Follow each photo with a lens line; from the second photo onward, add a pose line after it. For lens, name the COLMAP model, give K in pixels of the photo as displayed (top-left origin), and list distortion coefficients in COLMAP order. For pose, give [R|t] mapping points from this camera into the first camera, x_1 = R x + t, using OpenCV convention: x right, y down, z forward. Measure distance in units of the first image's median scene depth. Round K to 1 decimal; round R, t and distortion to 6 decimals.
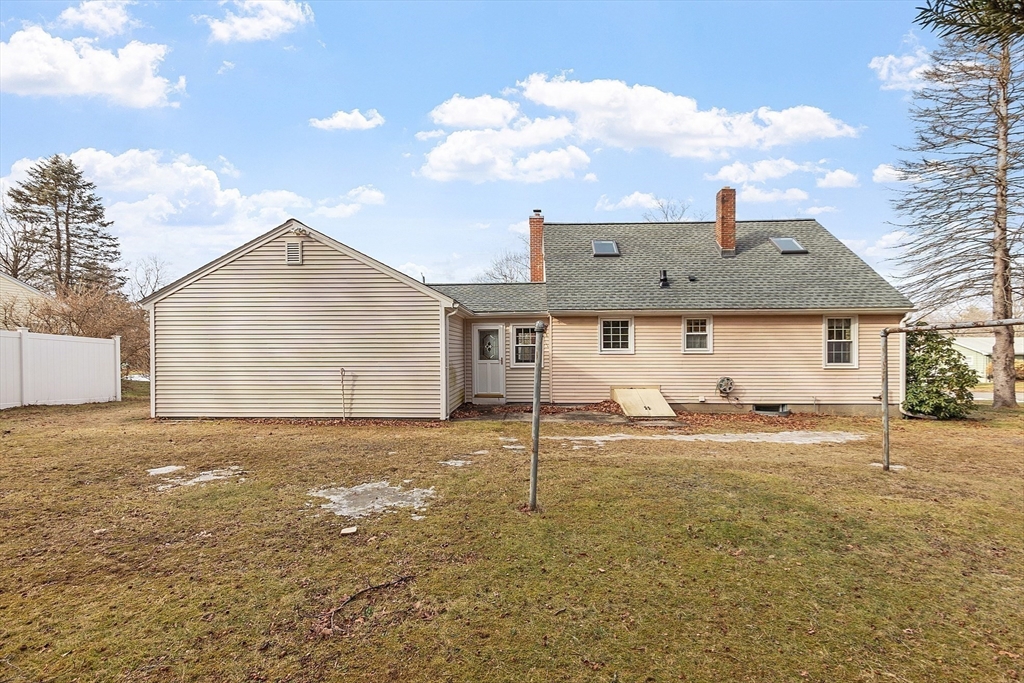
lens RADIAL K [[447.4, 0, 510.9], [0, 447.4, 348.7], [0, 0, 1]] dist [0.000044, -0.000451]
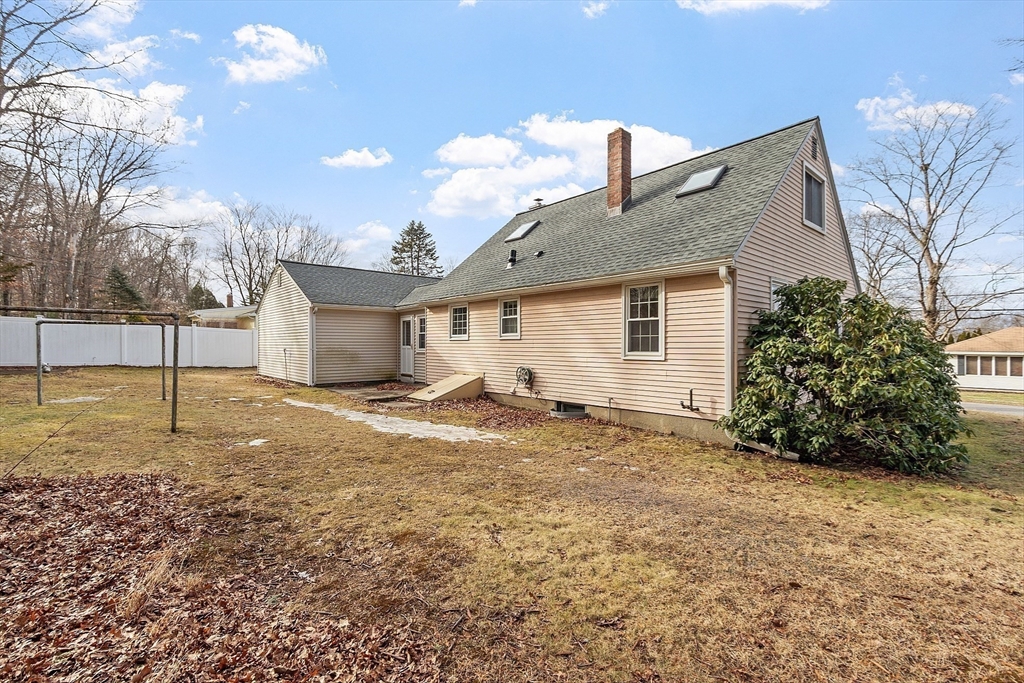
lens RADIAL K [[447.4, 0, 514.5], [0, 447.4, 342.2], [0, 0, 1]] dist [0.000044, -0.000451]
pose [[0.700393, -0.000735, -0.713757, 1.067462], [0.000404, 1.000000, -0.000634, 0.017243], [0.713757, 0.000156, 0.700393, 0.377142]]
